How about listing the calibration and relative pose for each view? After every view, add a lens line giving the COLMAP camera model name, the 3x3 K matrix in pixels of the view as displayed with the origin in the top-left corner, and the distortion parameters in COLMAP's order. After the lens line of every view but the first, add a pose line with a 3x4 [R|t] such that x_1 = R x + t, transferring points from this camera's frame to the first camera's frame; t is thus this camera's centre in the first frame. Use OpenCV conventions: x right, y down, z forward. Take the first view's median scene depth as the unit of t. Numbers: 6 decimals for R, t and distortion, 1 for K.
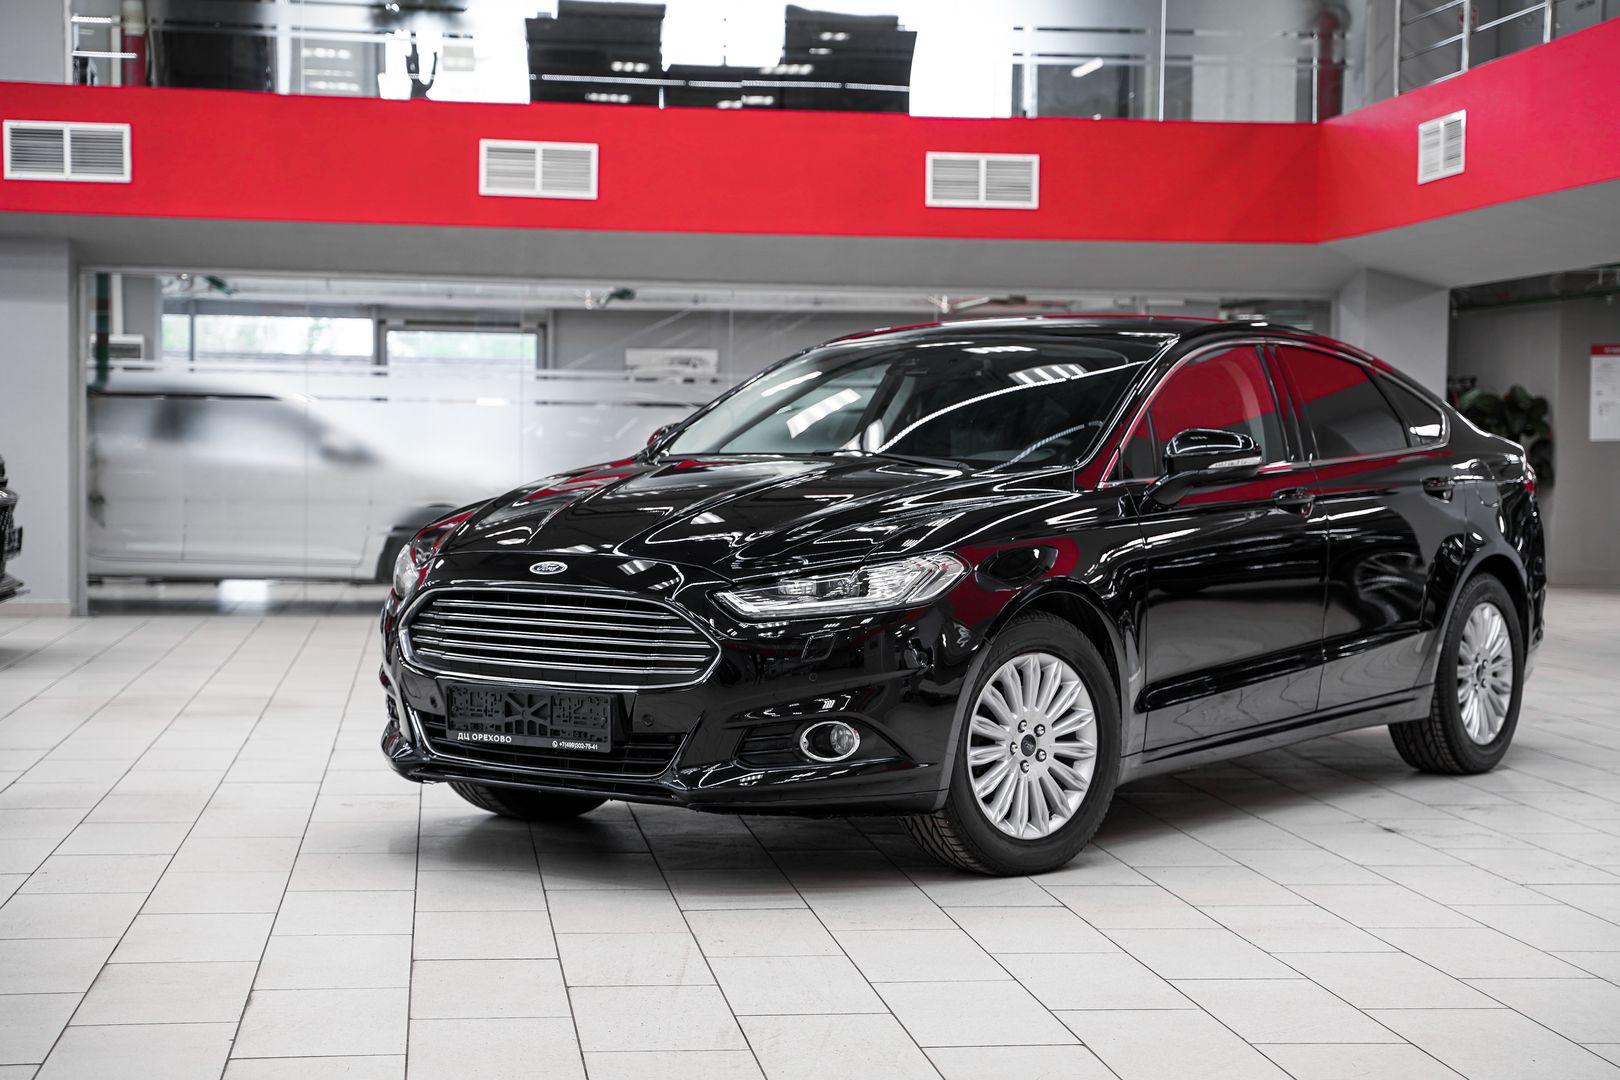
lens RADIAL K [[2734.4, 0, 808.5], [0, 2734.4, 510.2], [0, 0, 1]] dist [0.072684, 0.000000]
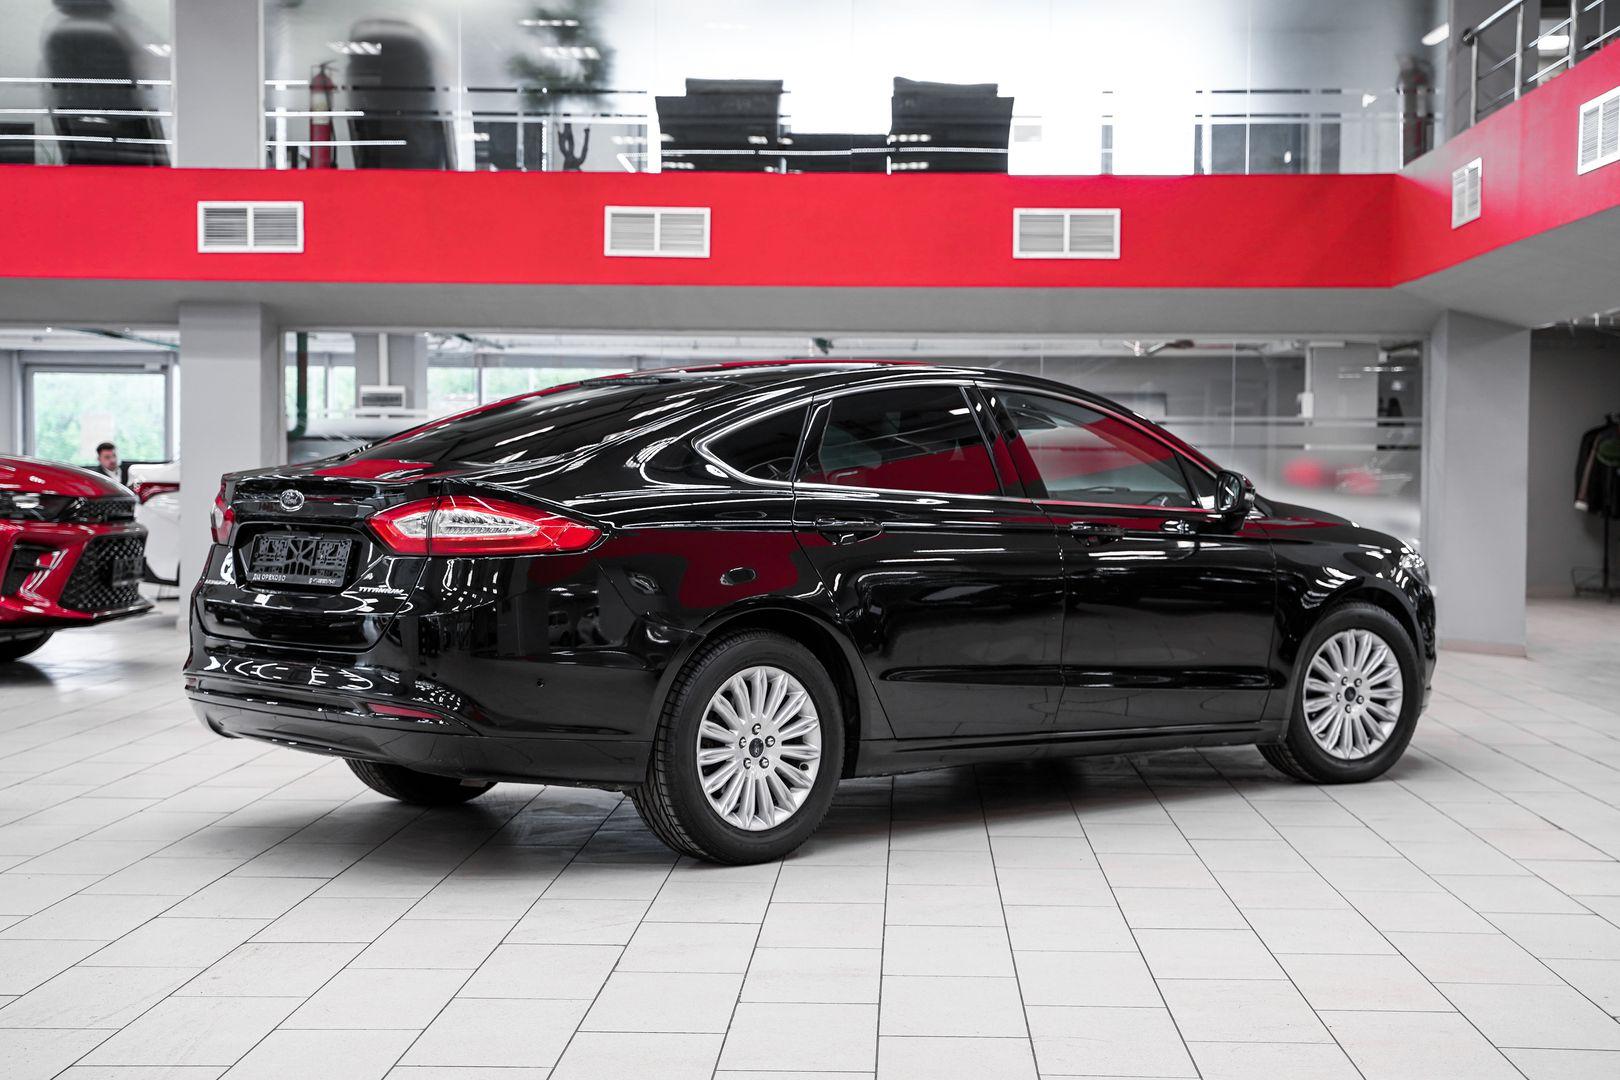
lens RADIAL K [[2516.9, 0, 810.6], [0, 2516.9, 537.3], [0, 0, 1]] dist [-0.026652, 0.000000]
pose [[0.985538, -0.001161, -0.169453, 0.130542], [0.000701, 0.999996, -0.002771, 0.002228], [0.169455, 0.002613, 0.985534, 0.004962]]
